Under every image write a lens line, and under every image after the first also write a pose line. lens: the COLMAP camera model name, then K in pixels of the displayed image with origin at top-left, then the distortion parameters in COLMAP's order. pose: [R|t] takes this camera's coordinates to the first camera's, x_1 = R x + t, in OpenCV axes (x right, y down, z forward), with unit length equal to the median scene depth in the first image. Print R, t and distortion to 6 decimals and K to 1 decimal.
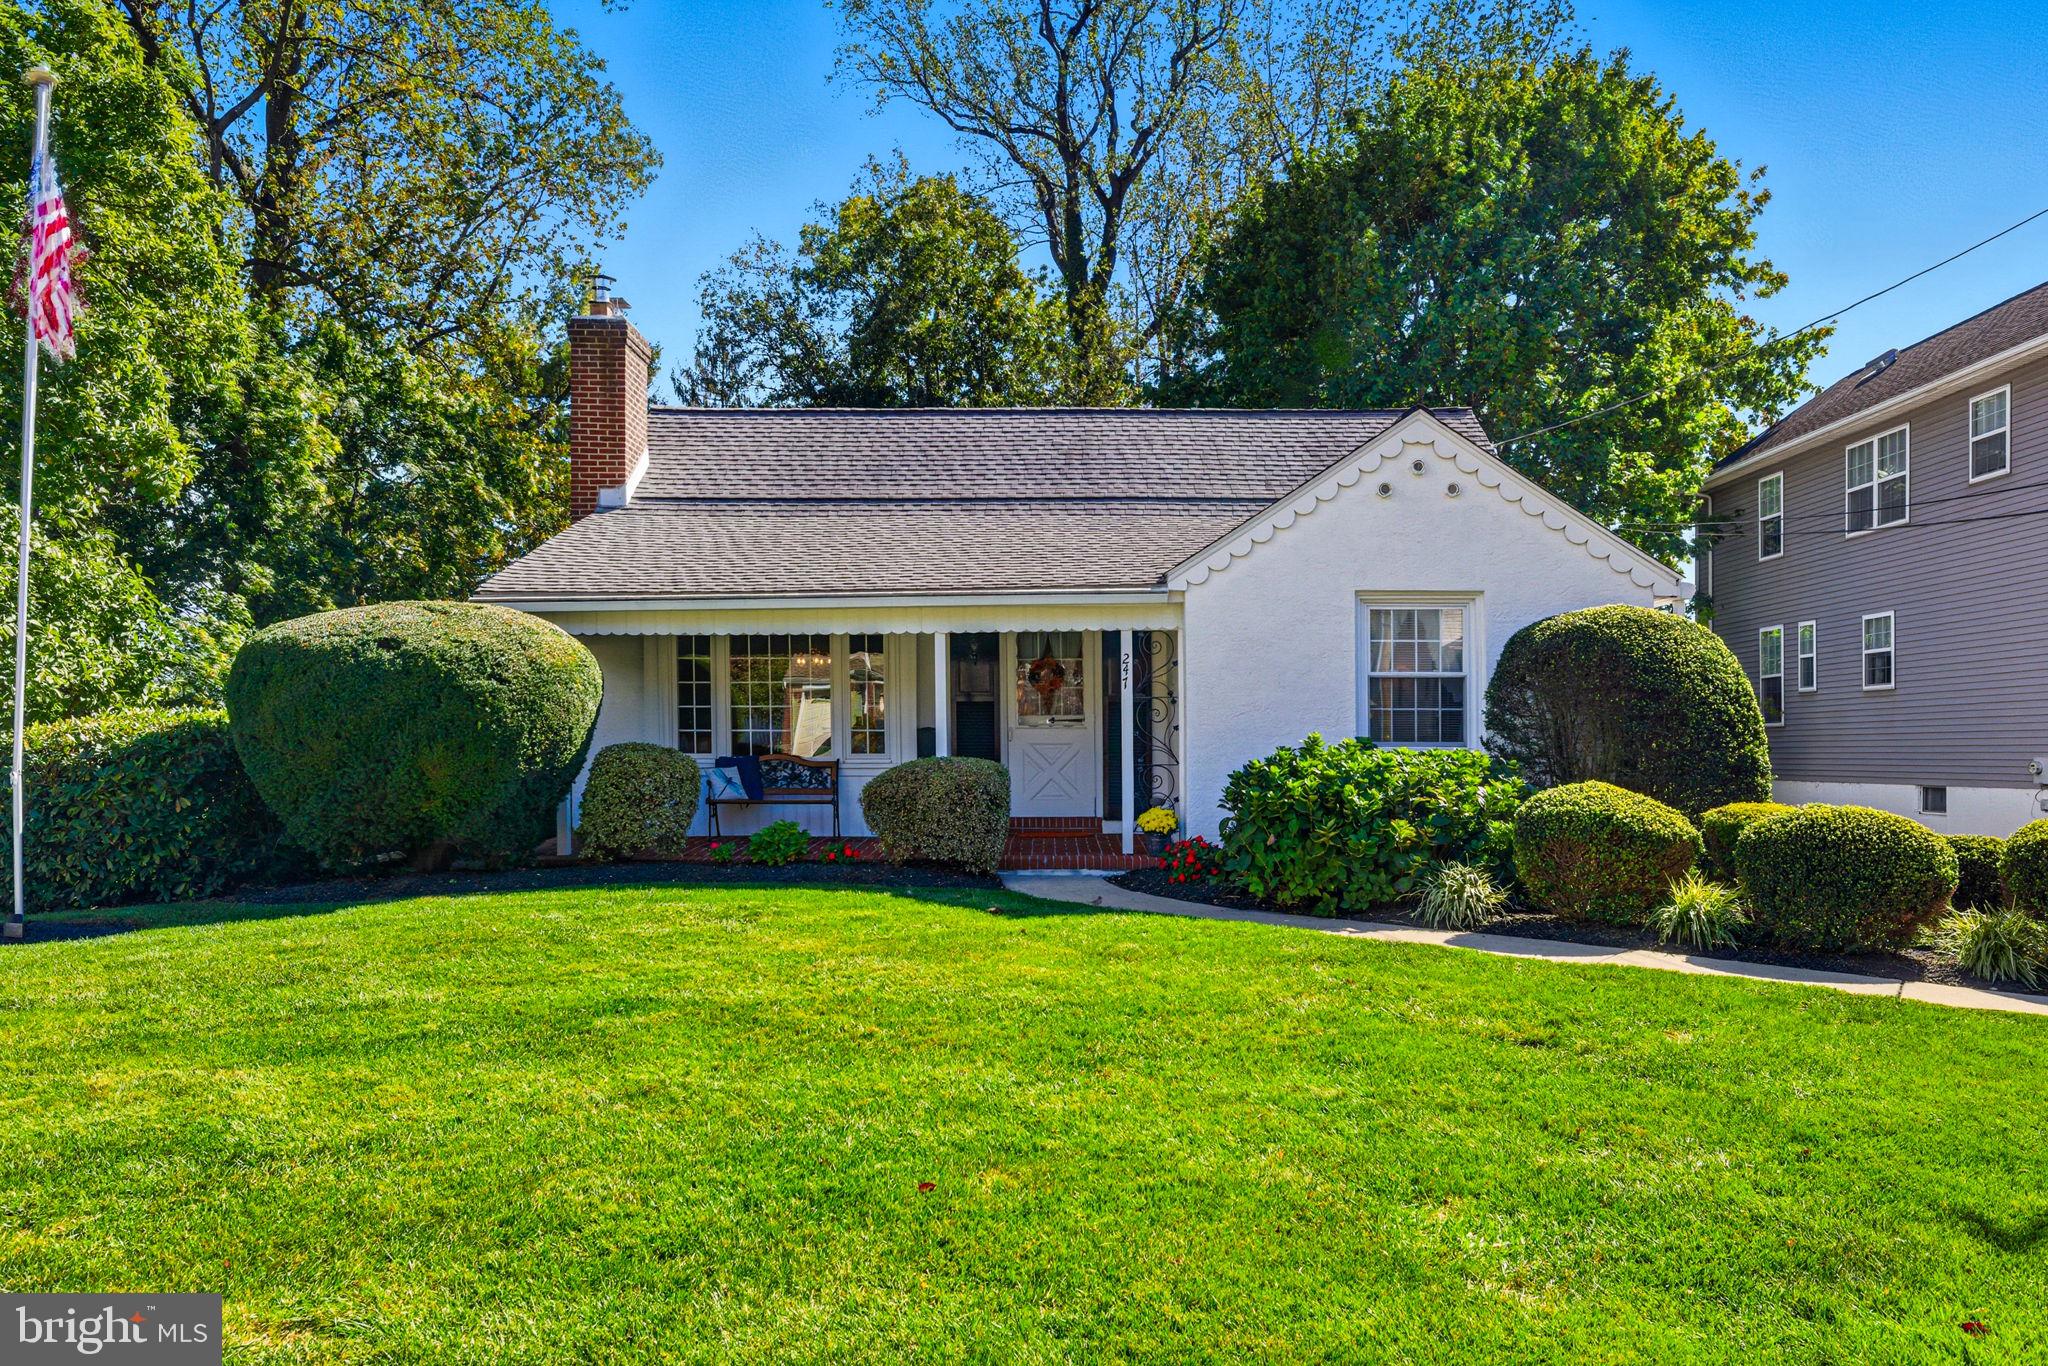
lens RADIAL K [[1429.6, 0, 1024.0], [0, 1429.6, 683.0], [0, 0, 1]] dist [-0.068193, 0.118994]
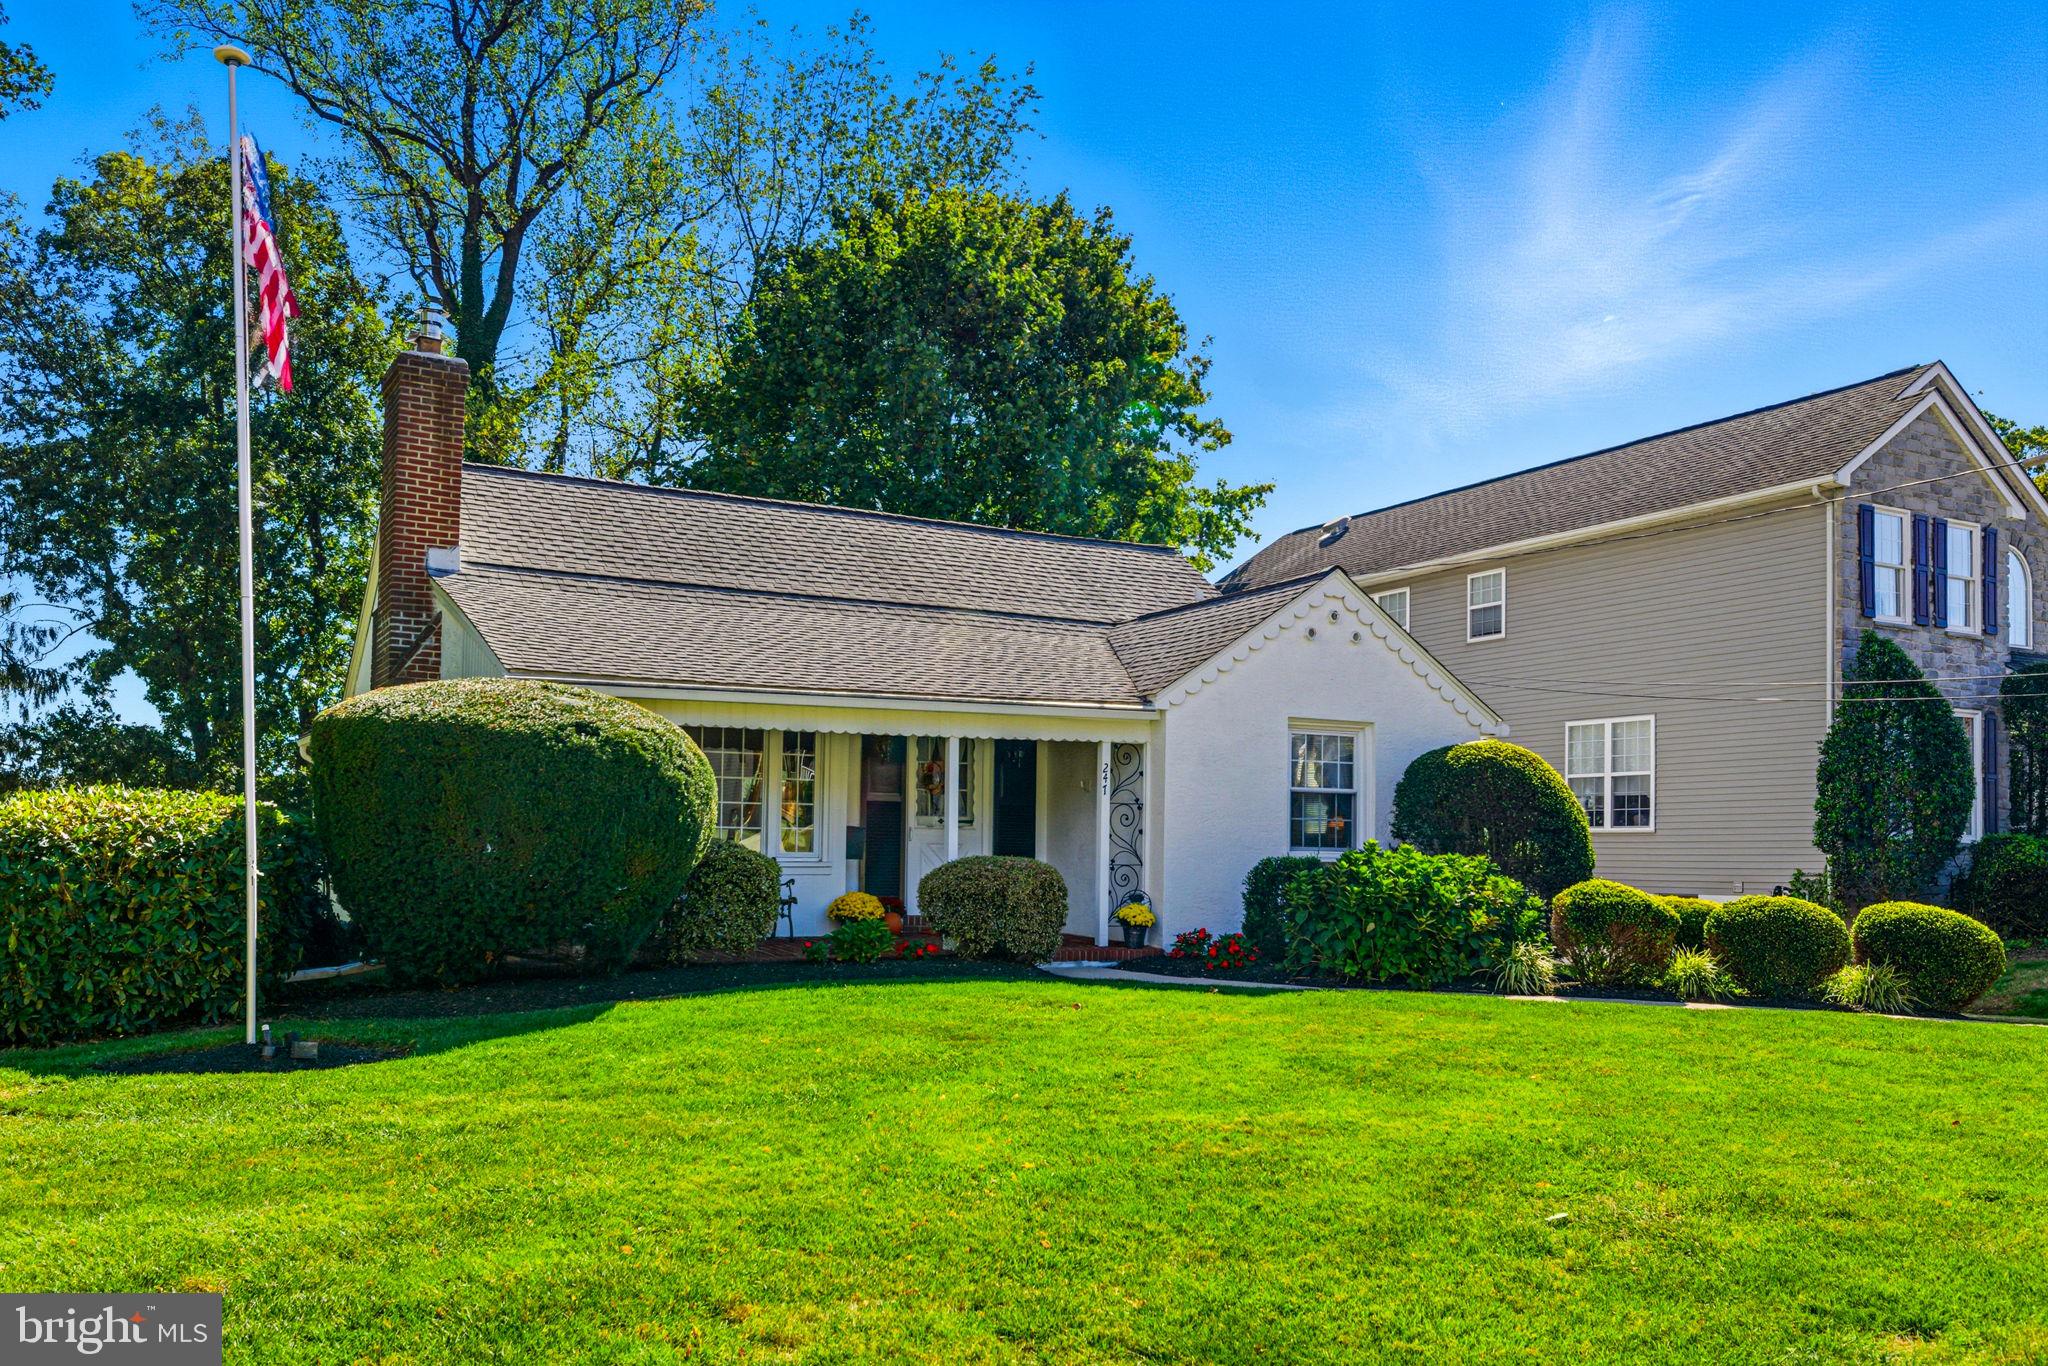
lens RADIAL K [[1553.8, 0, 1024.0], [0, 1553.8, 683.0], [0, 0, 1]] dist [0.008246, 0.001200]
pose [[0.883885, 0.060782, 0.463739, -0.475792], [-0.031901, 0.997045, -0.069878, 0.003084], [-0.466616, 0.046970, 0.883212, -0.026410]]
